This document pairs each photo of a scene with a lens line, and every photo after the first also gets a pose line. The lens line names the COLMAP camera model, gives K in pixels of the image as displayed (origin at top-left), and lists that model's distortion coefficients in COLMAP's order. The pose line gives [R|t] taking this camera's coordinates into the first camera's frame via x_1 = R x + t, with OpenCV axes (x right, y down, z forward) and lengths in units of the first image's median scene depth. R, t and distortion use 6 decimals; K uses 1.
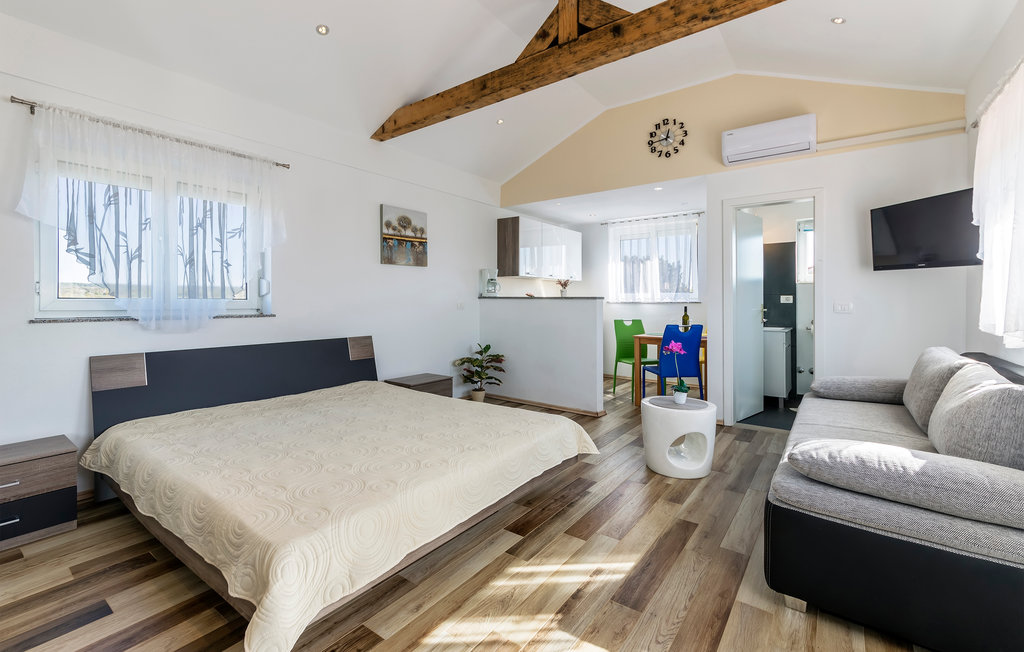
lens RADIAL K [[493.5, 0, 514.0], [0, 493.5, 295.9], [0, 0, 1]] dist [0.000551, 0.000074]
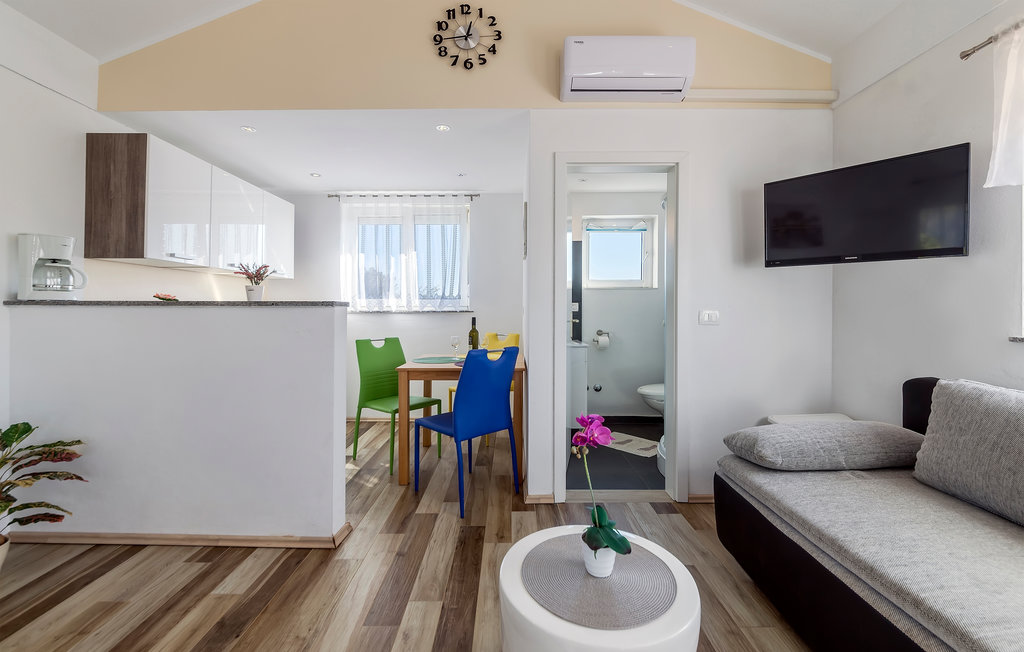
lens RADIAL K [[354.0, 0, 515.3], [0, 354.0, 305.0], [0, 0, 1]] dist [-0.007642, -0.000122]
pose [[0.760799, 0.006287, 0.648957, 0.073445], [-0.003879, 0.999979, -0.005141, 0.006354], [-0.648976, 0.001394, 0.760808, 0.588786]]
